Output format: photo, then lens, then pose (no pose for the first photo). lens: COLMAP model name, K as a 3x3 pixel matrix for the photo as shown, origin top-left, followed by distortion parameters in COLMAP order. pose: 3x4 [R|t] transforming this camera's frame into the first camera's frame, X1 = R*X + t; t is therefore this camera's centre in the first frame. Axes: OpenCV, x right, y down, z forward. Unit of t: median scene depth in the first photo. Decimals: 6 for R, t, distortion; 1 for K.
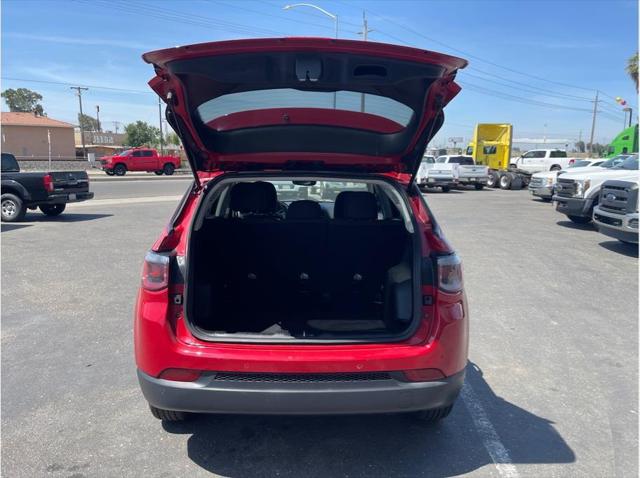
lens RADIAL K [[480.2, 0, 318.3], [0, 480.2, 239.7], [0, 0, 1]] dist [0.063276, -0.080064]
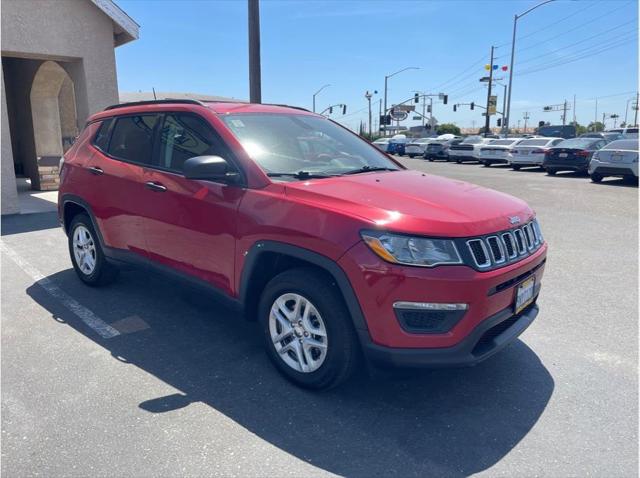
lens RADIAL K [[480.2, 0, 321.1], [0, 480.2, 235.9], [0, 0, 1]] dist [0.063276, -0.080064]
pose [[-0.678127, 0.131724, -0.723044, 0.240337], [-0.136409, 0.944155, 0.299940, -0.092802], [0.722174, 0.302027, -0.622289, 0.711455]]
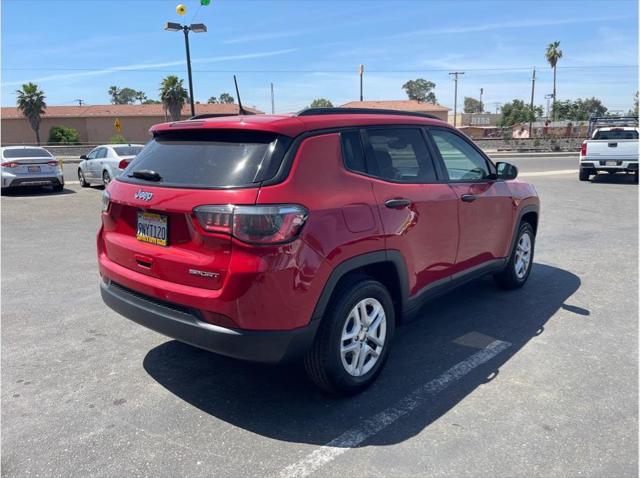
lens RADIAL K [[480.2, 0, 328.2], [0, 480.2, 233.3], [0, 0, 1]] dist [0.063276, -0.080064]
pose [[0.748760, 0.107559, -0.654056, 0.229166], [-0.089918, 0.994107, 0.060543, 0.003682], [0.656714, 0.013479, 0.754020, 0.083817]]
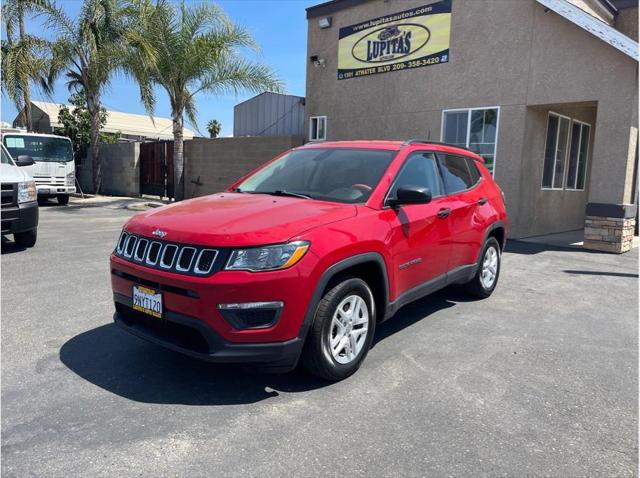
lens RADIAL K [[480.2, 0, 325.5], [0, 480.2, 238.2], [0, 0, 1]] dist [0.063276, -0.080064]
pose [[-0.770494, -0.128326, 0.624397, -0.274796], [0.063607, 0.959161, 0.275617, -0.107280], [-0.634266, 0.252078, -0.730865, 0.770081]]
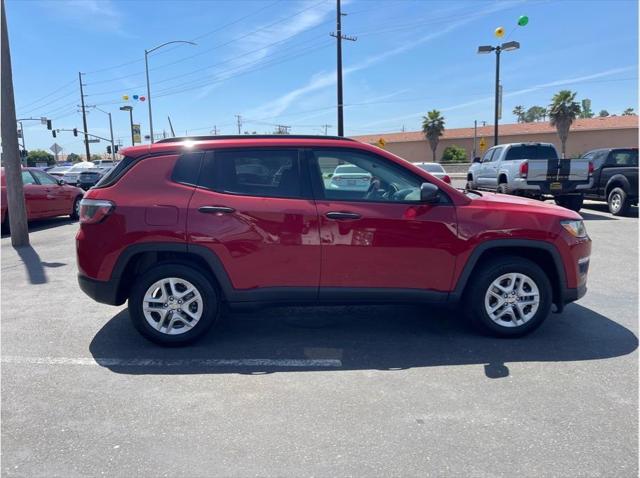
lens RADIAL K [[480.2, 0, 319.0], [0, 480.2, 234.4], [0, 0, 1]] dist [0.063276, -0.080064]
pose [[0.047674, 0.136138, -0.989542, 0.427772], [-0.151036, 0.980260, 0.127584, -0.039492], [0.987378, 0.143374, 0.067295, 0.374325]]
